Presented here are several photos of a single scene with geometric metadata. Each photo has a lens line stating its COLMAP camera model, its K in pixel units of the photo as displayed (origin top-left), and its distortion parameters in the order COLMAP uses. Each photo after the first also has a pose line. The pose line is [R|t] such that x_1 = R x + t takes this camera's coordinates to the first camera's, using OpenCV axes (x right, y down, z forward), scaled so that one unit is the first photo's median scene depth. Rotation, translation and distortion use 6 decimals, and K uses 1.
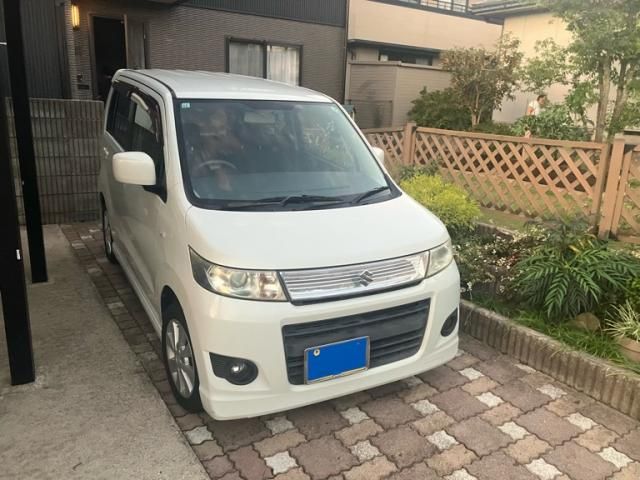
lens RADIAL K [[508.2, 0, 320.1], [0, 508.2, 235.9], [0, 0, 1]] dist [0.038281, -0.045487]
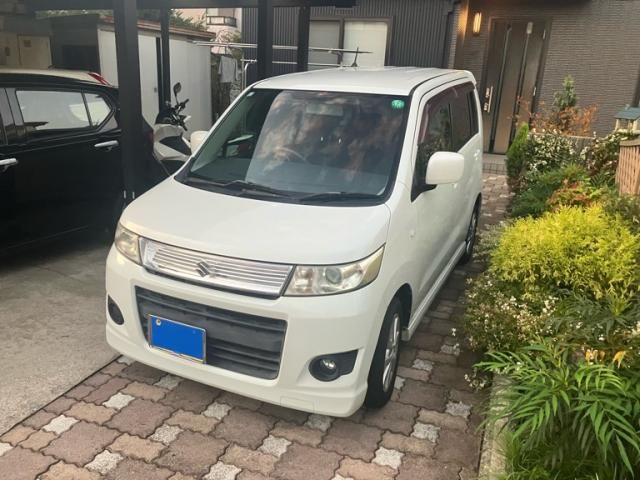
lens RADIAL K [[508.2, 0, 319.7], [0, 508.2, 244.9], [0, 0, 1]] dist [0.038281, -0.045487]
pose [[0.615926, 0.221256, -0.756096, 0.891787], [-0.221481, 0.969674, 0.103334, -0.101983], [0.756030, 0.103815, 0.646251, 0.510700]]
